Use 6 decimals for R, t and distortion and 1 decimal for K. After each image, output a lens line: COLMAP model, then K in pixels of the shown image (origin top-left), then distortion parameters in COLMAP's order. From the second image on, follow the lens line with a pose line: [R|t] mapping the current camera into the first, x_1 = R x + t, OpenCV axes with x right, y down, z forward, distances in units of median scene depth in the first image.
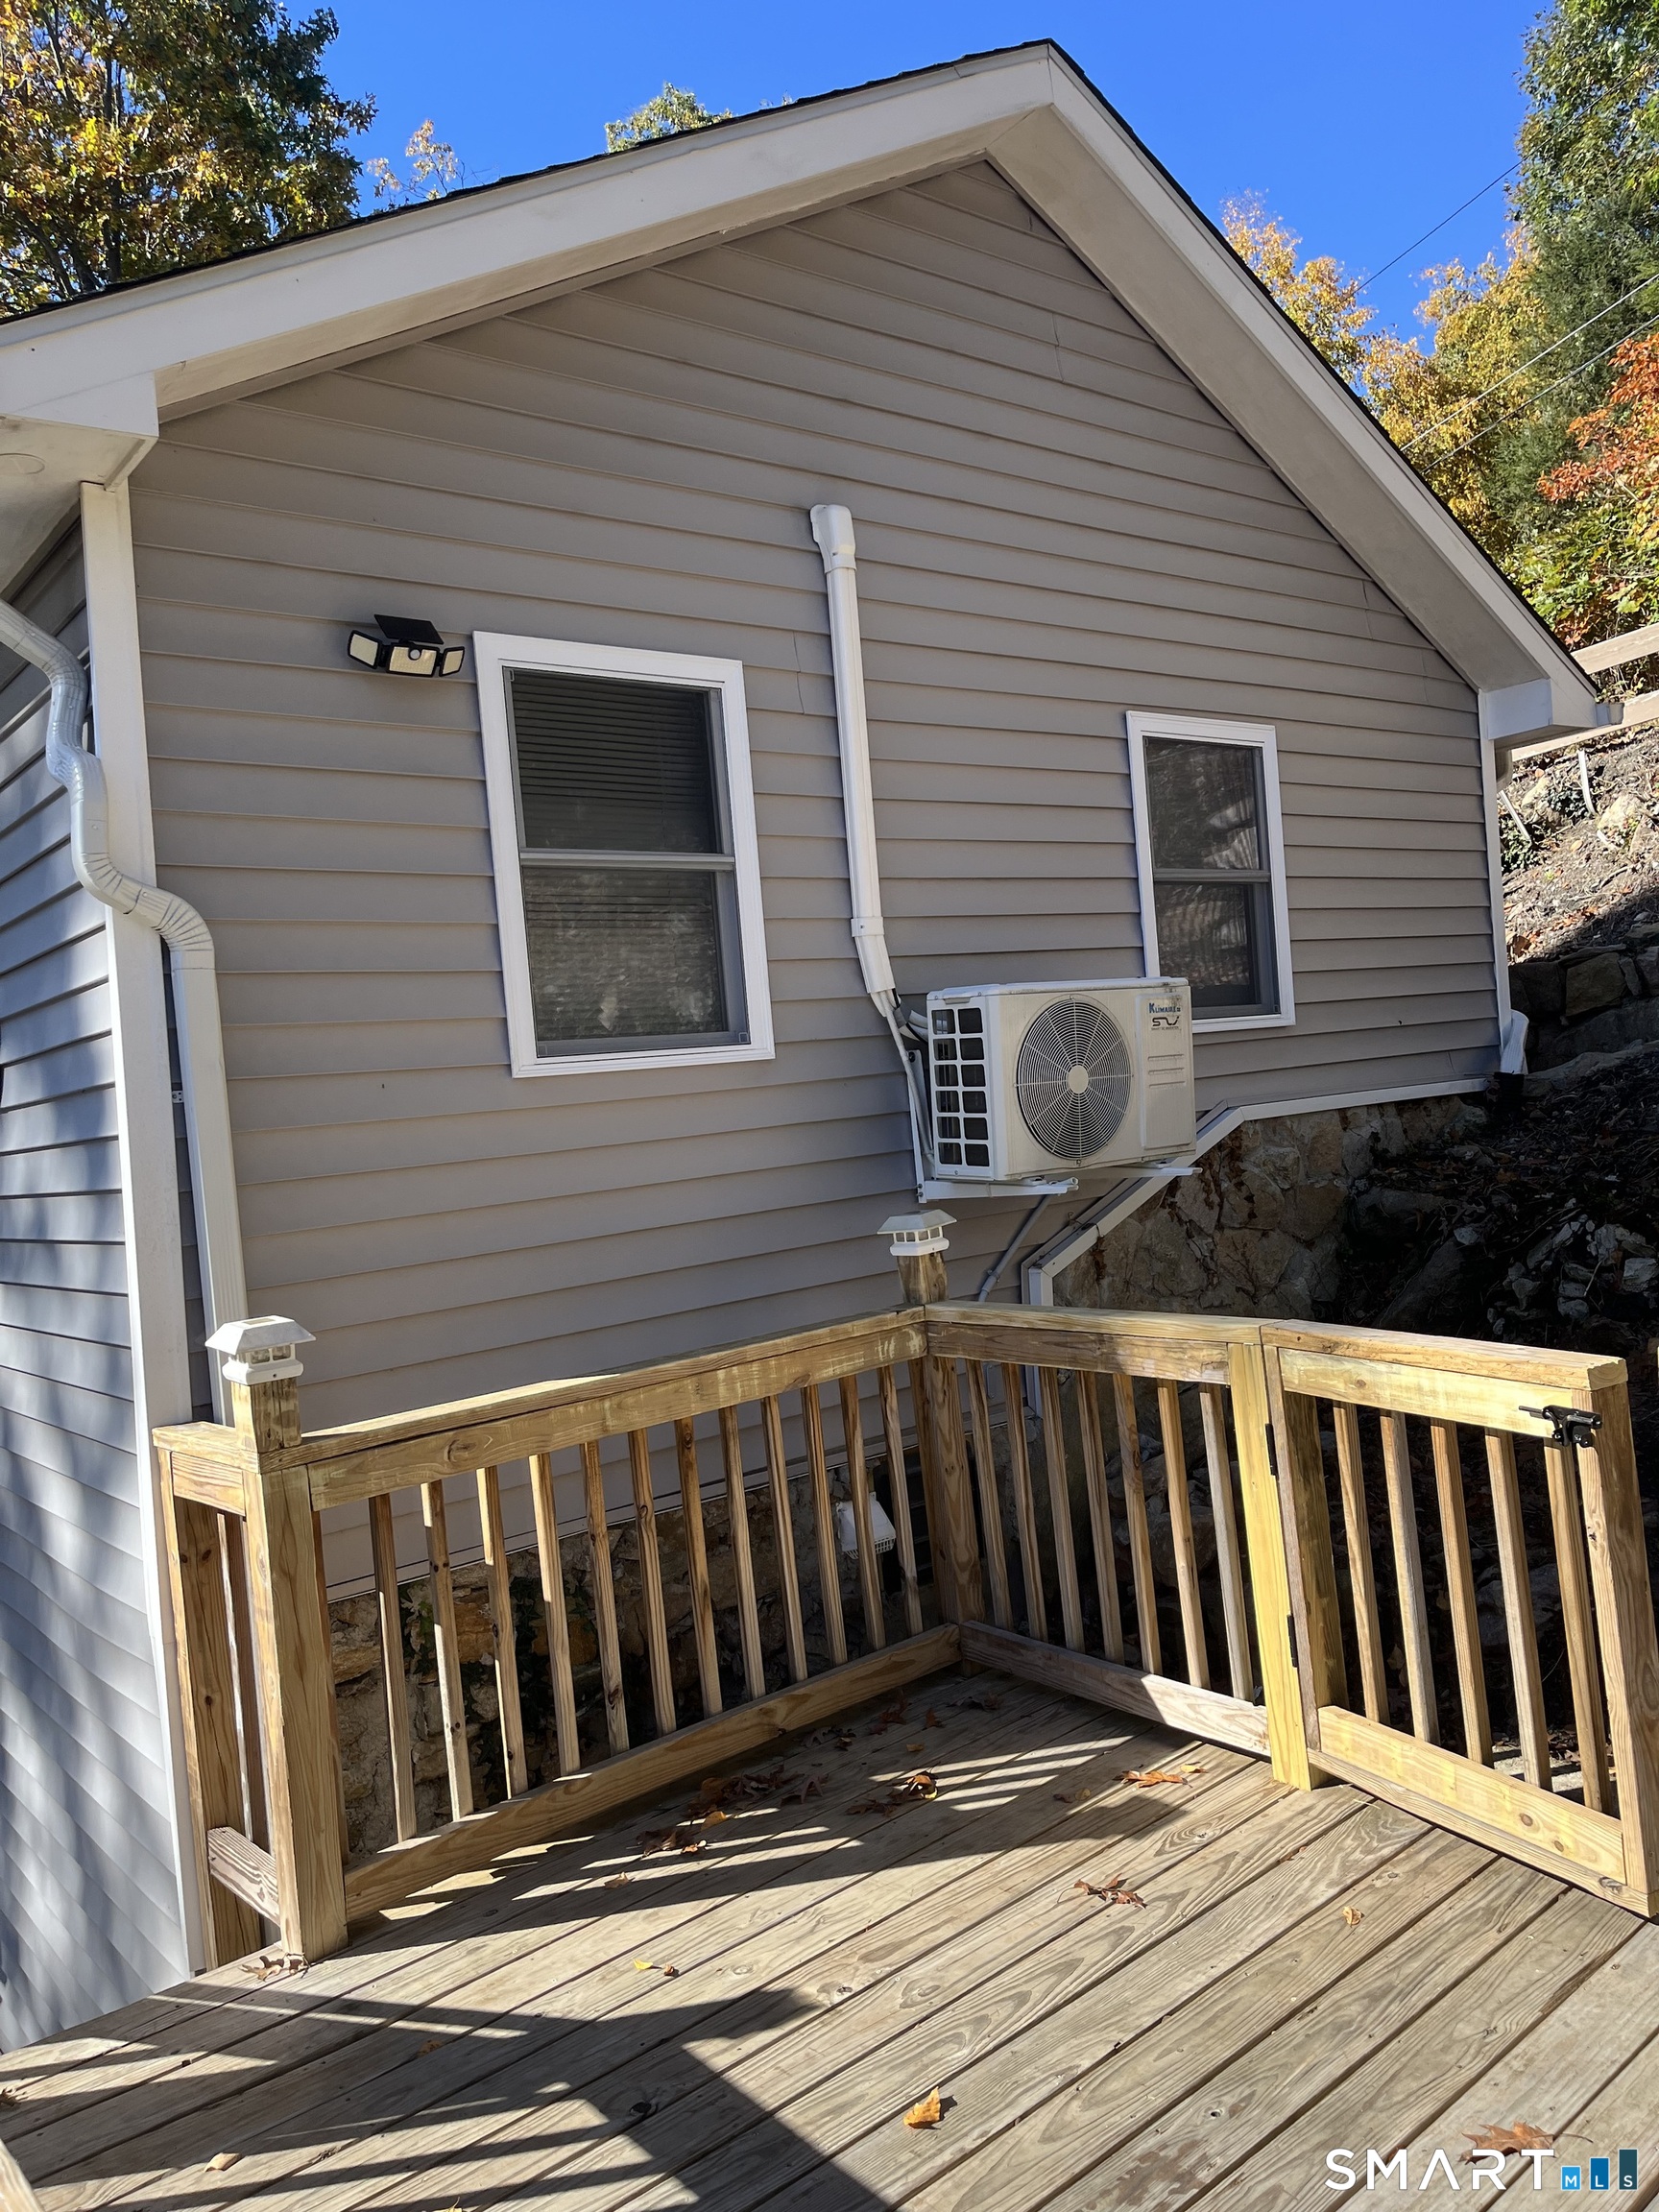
lens RADIAL K [[1689.5, 0, 843.1], [0, 1689.5, 1104.4], [0, 0, 1]] dist [0.065053, -0.086999]
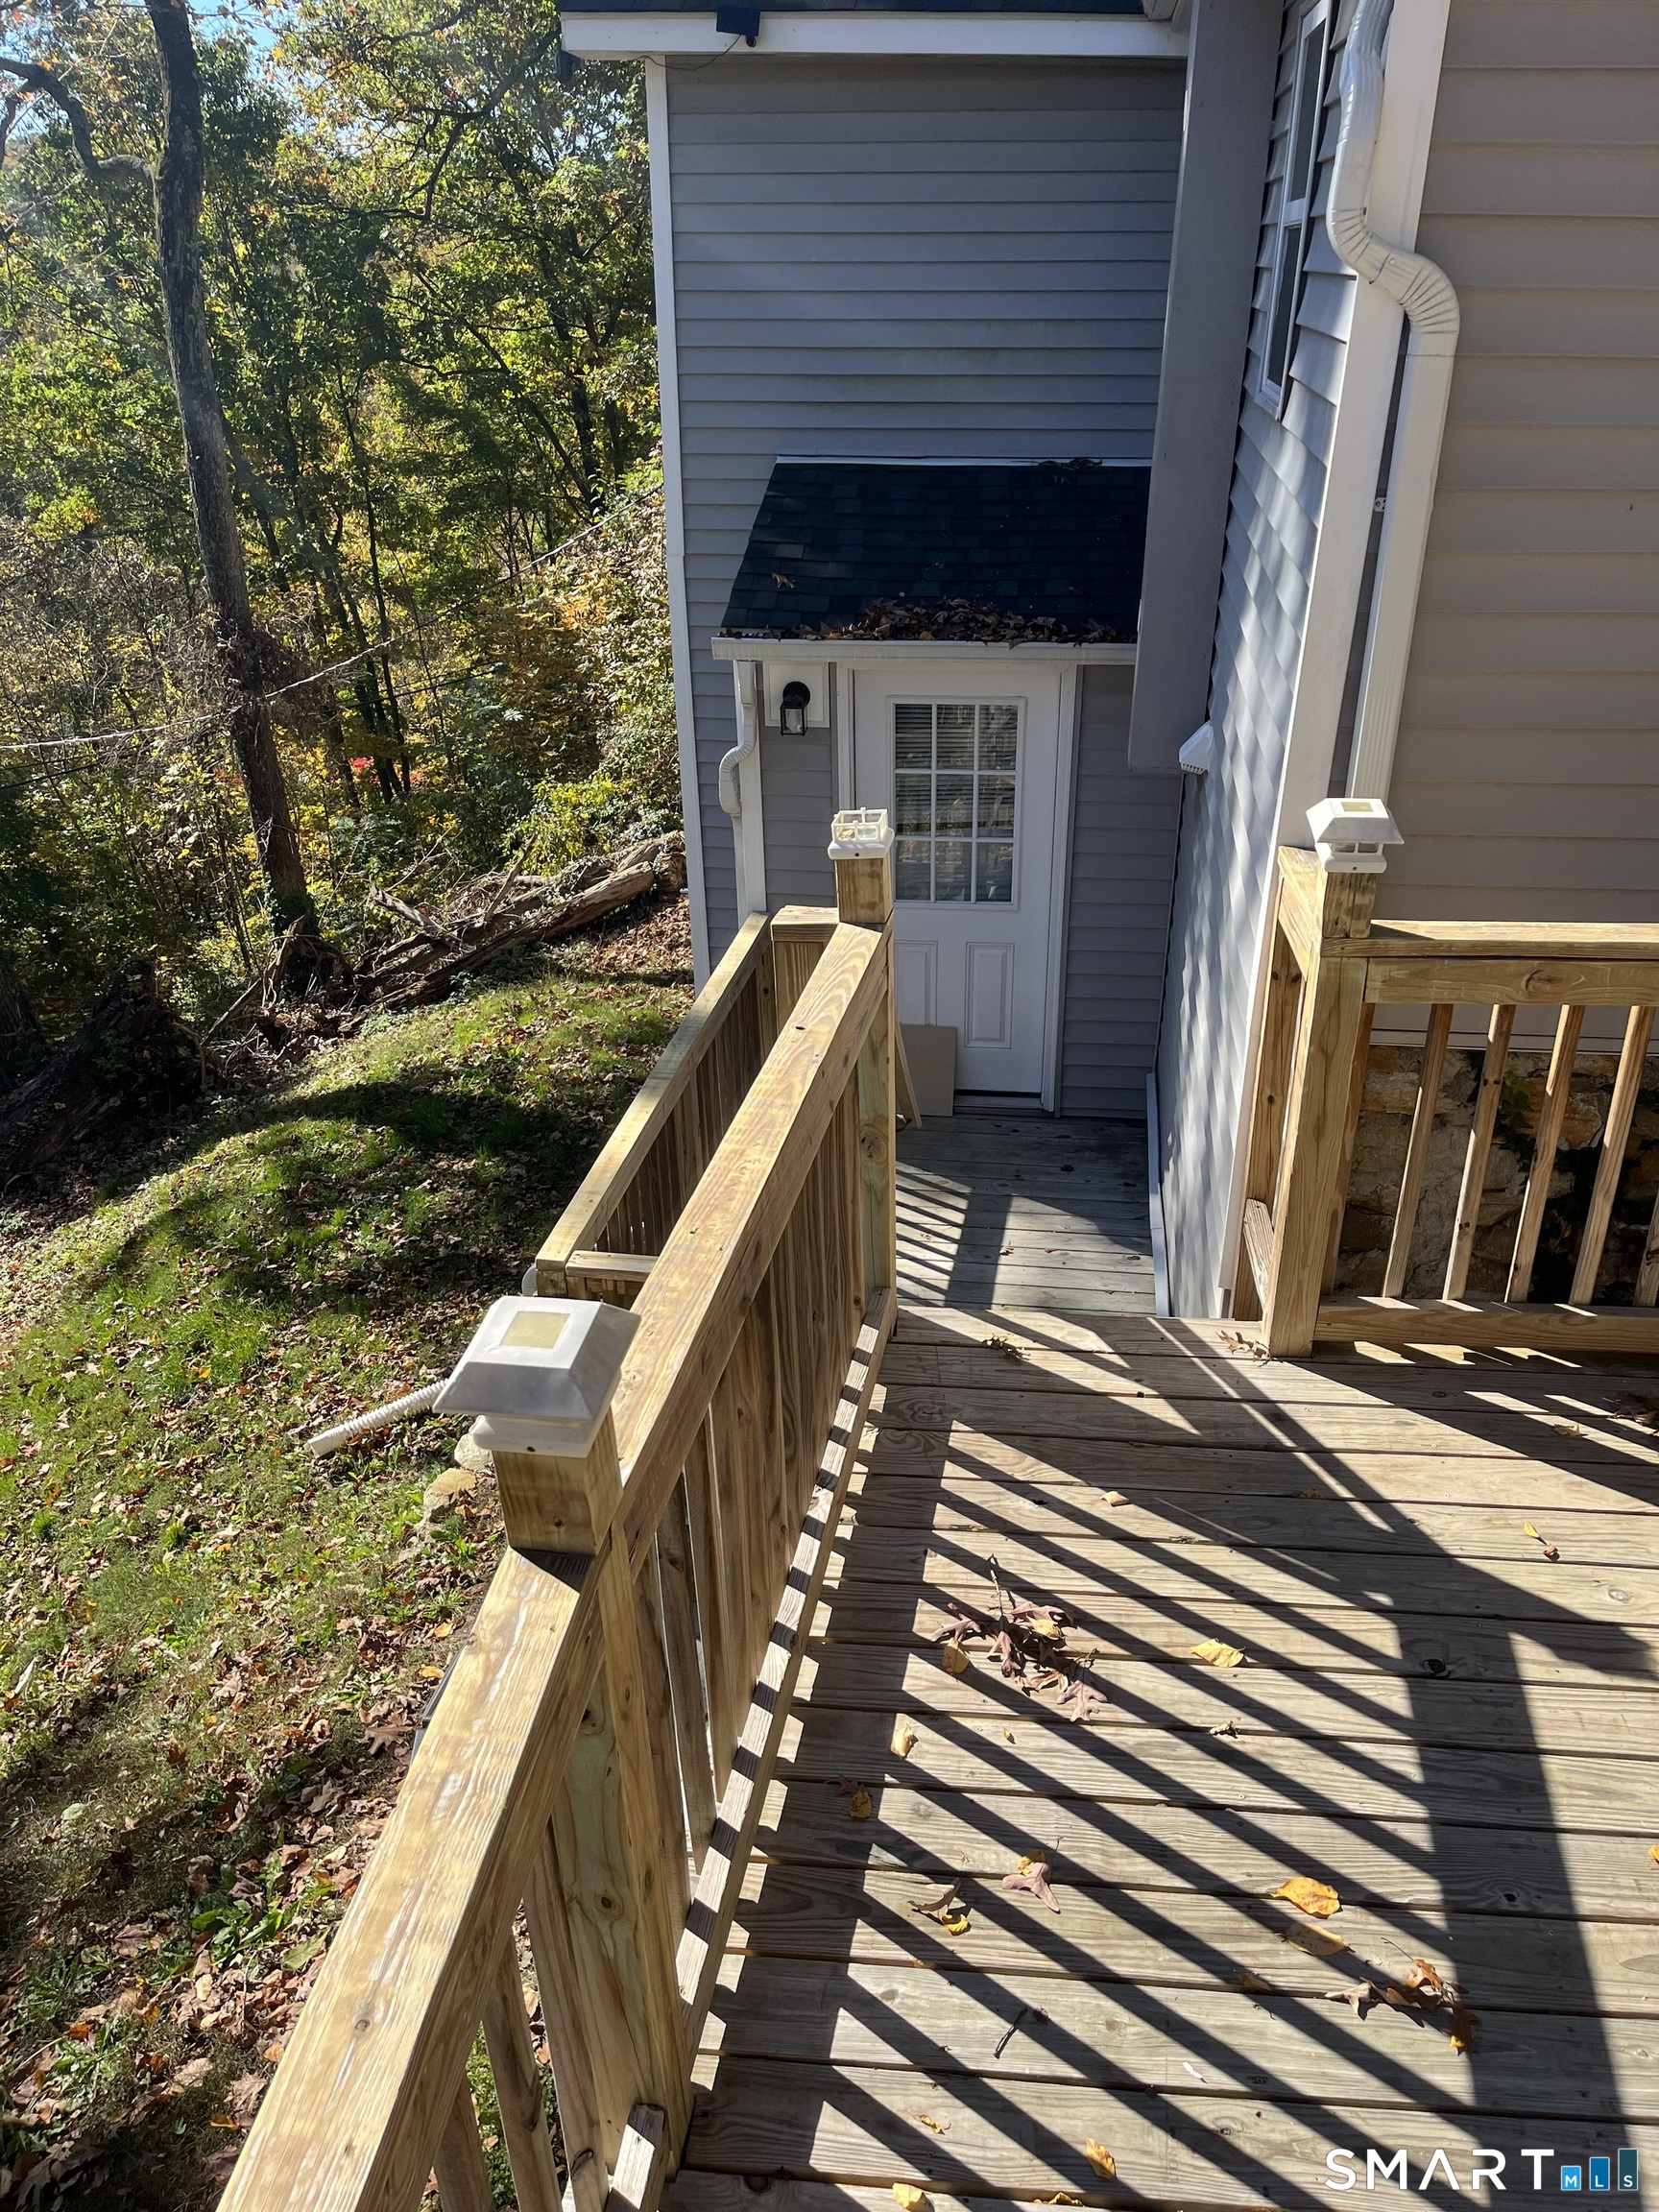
lens RADIAL K [[1689.5, 0, 838.3], [0, 1689.5, 1105.2], [0, 0, 1]] dist [0.065053, -0.086999]
pose [[0.676204, 0.409729, -0.612266, 0.121533], [-0.045810, 0.852854, 0.520136, -0.224184], [0.735288, -0.323670, 0.595473, 0.160456]]
